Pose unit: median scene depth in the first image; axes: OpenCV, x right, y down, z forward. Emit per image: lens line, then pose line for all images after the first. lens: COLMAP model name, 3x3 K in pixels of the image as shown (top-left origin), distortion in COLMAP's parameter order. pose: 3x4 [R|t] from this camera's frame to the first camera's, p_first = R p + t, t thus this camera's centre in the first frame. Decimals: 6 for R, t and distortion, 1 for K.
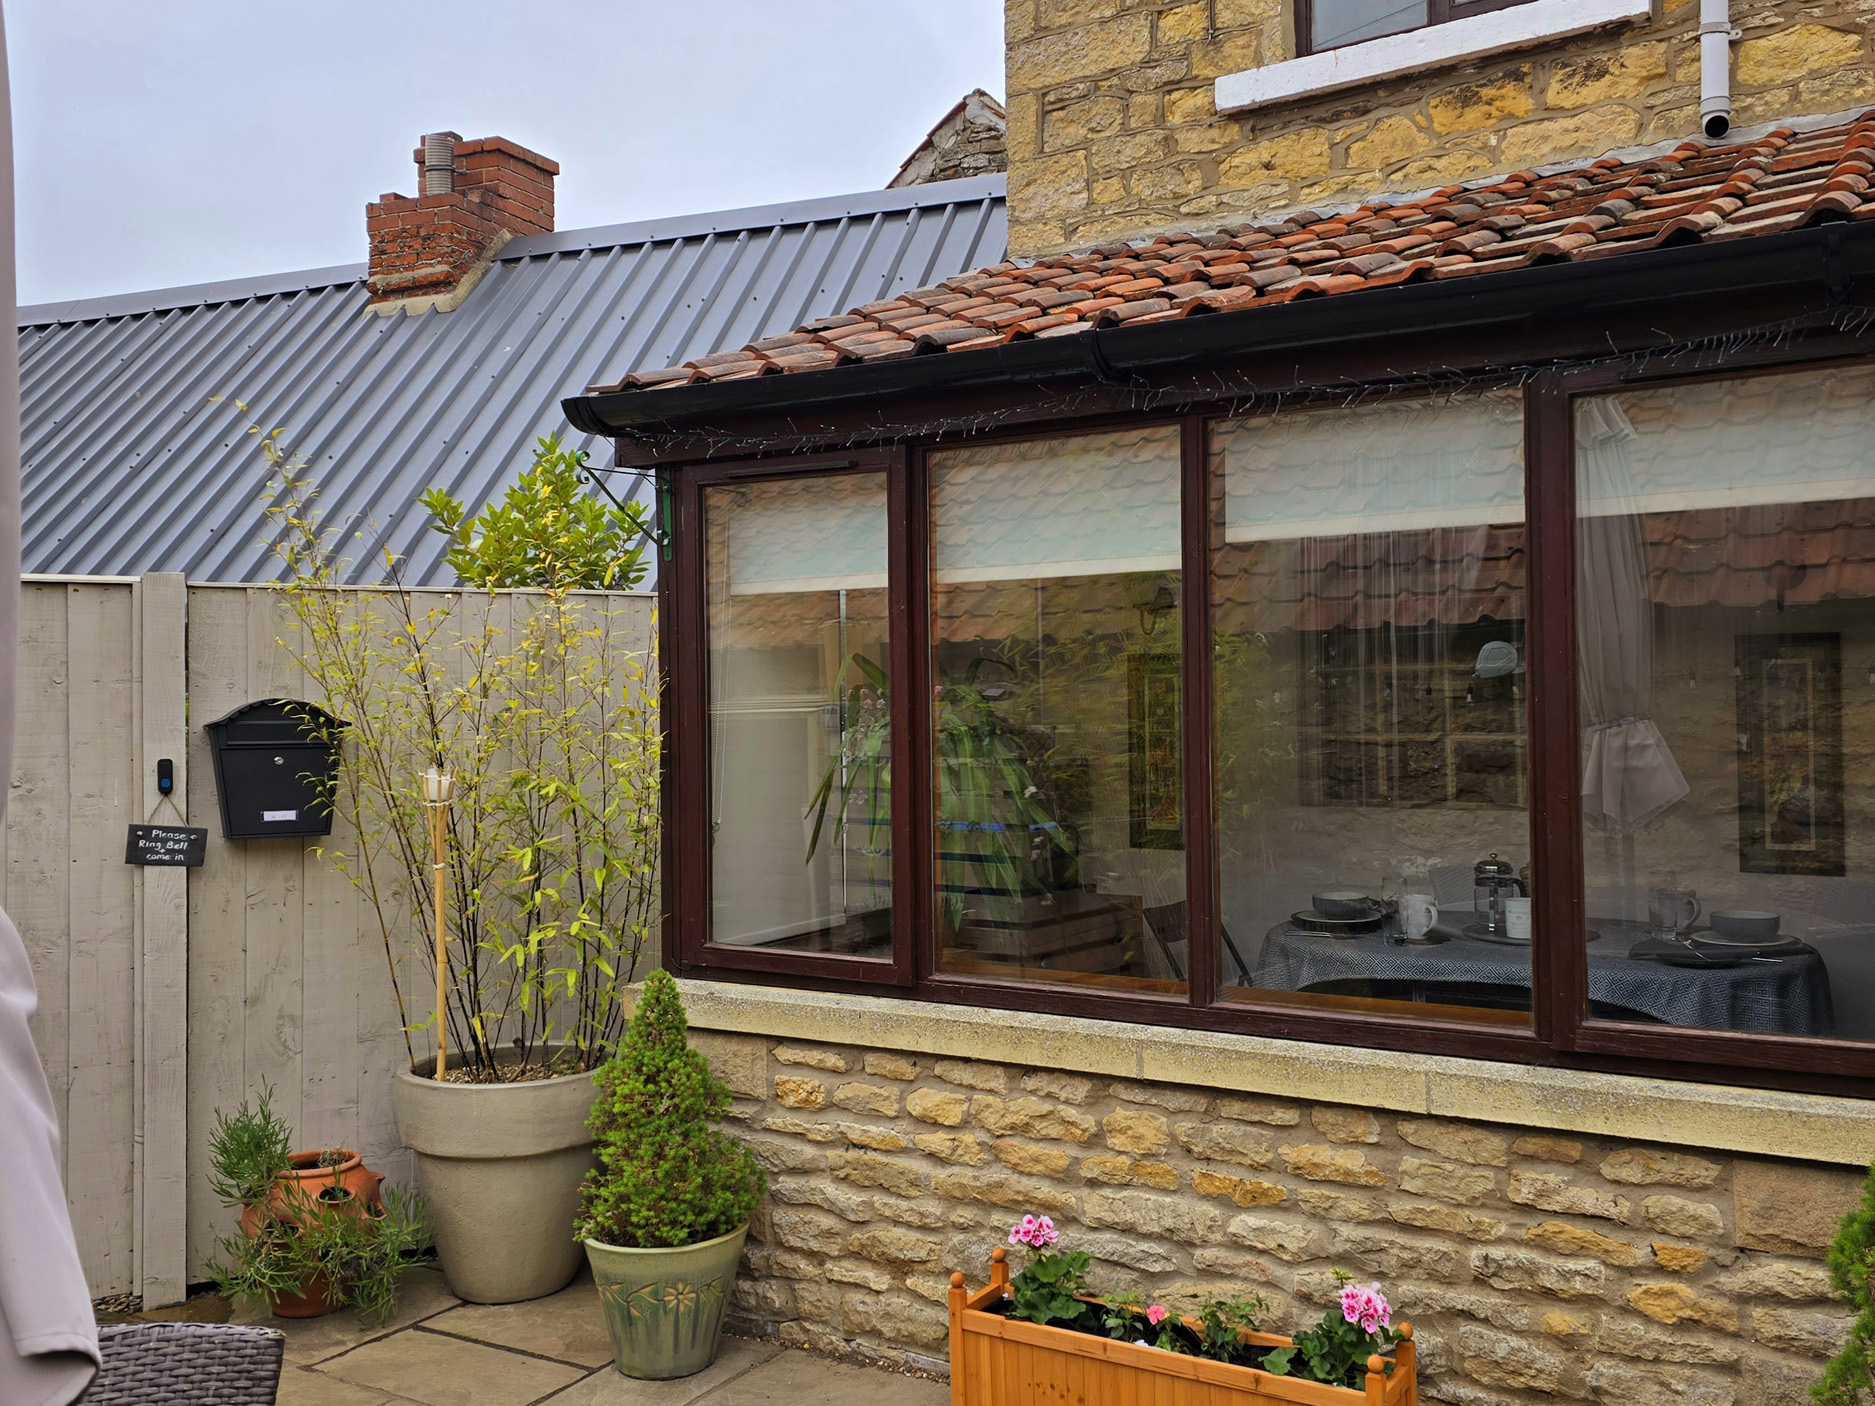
lens RADIAL K [[1627.2, 0, 937.5], [0, 1627.2, 703.0], [0, 0, 1]] dist [0.051176, -0.057516]
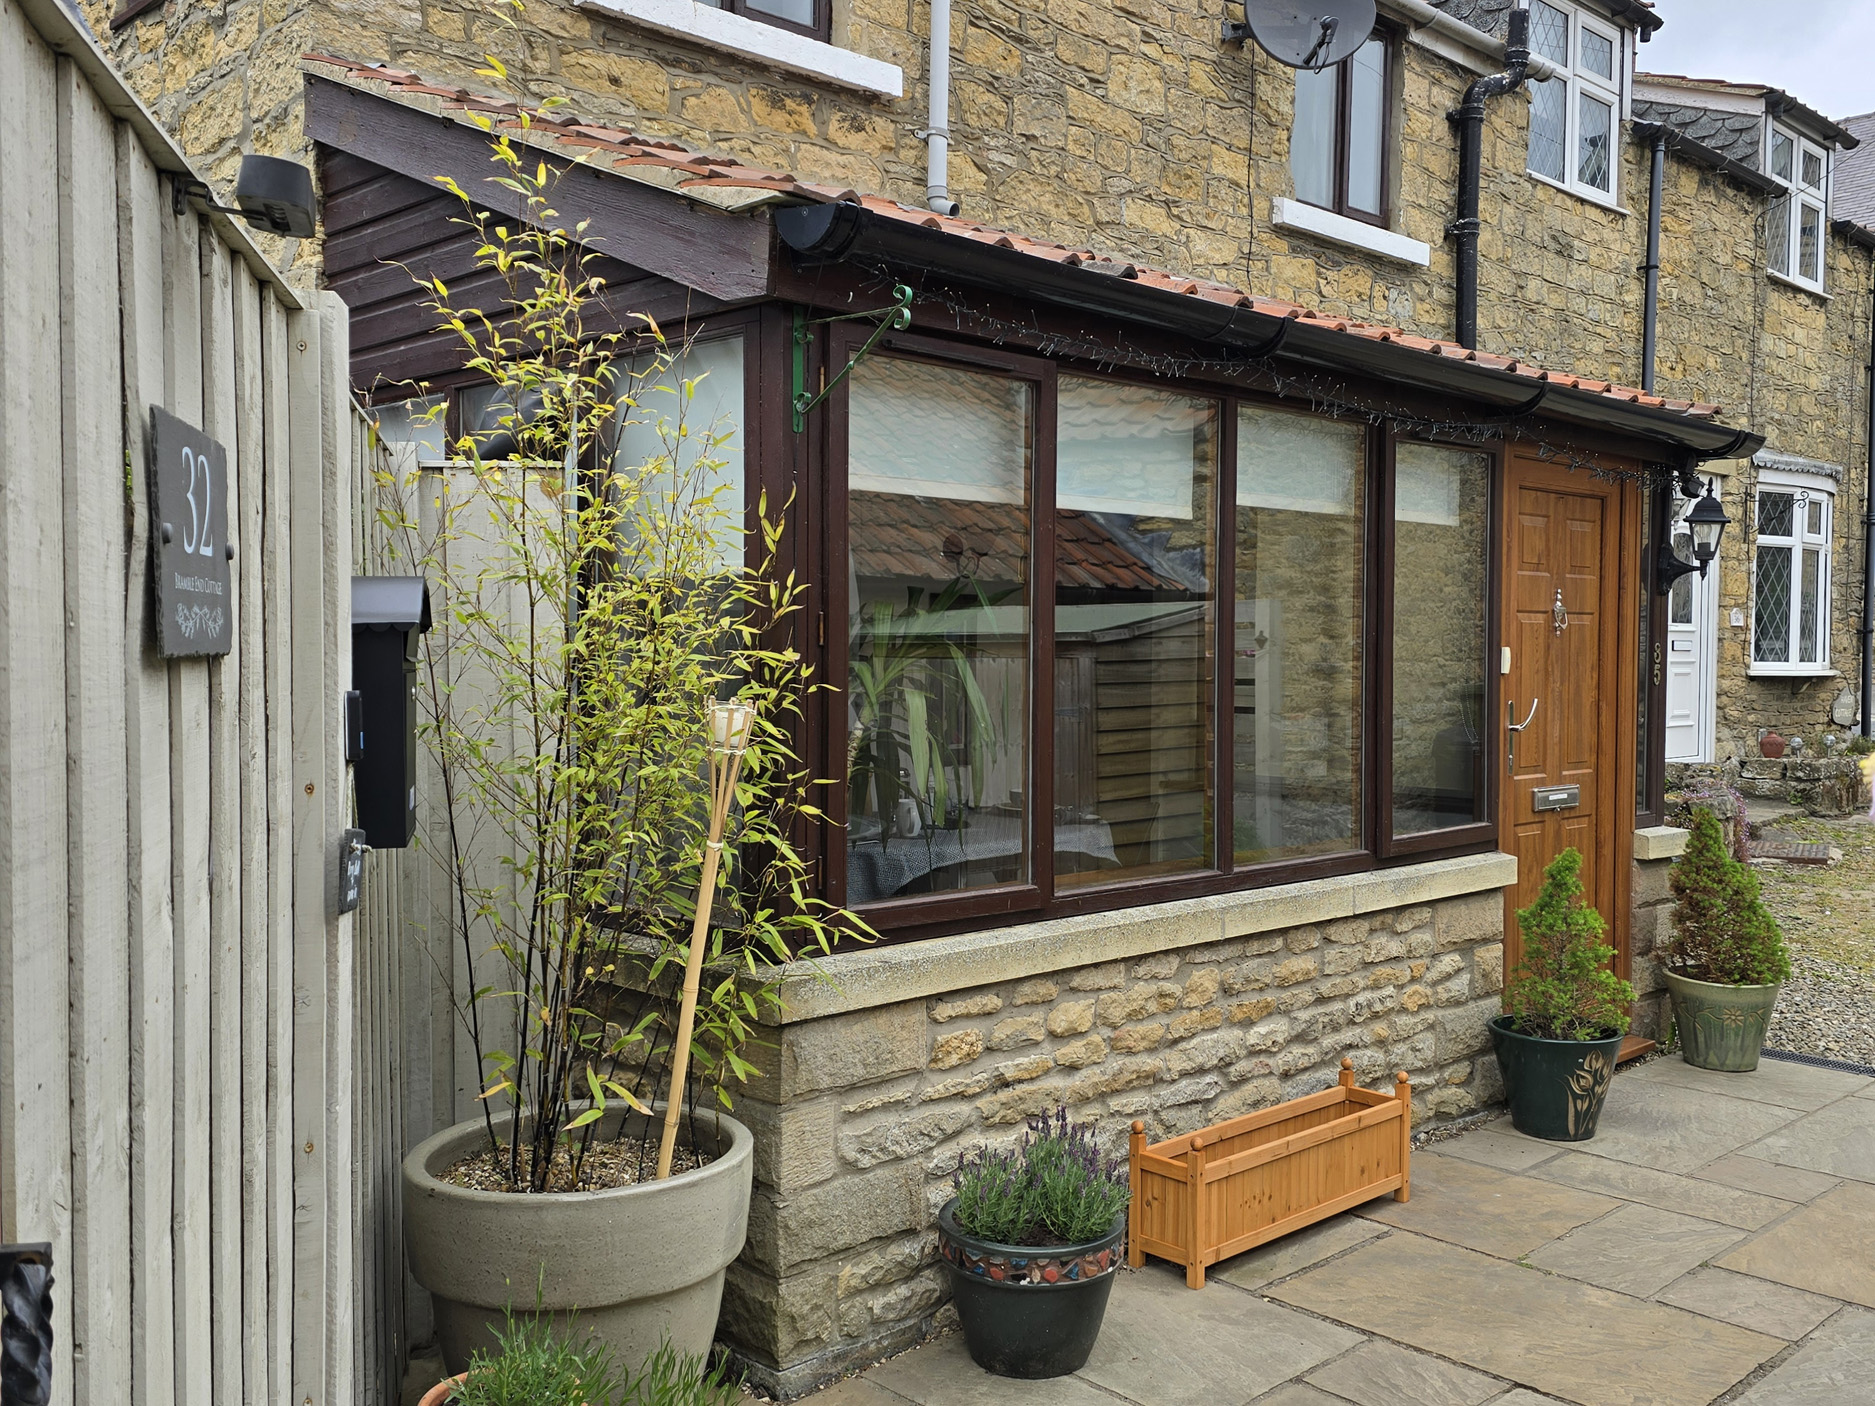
lens RADIAL K [[1627.2, 0, 937.5], [0, 1627.2, 703.0], [0, 0, 1]] dist [0.051176, -0.057516]
pose [[0.266981, -0.013016, 0.963614, -1.063021], [-0.007427, 0.999851, 0.015563, 0.036496], [-0.963673, -0.011312, 0.266845, 0.856467]]
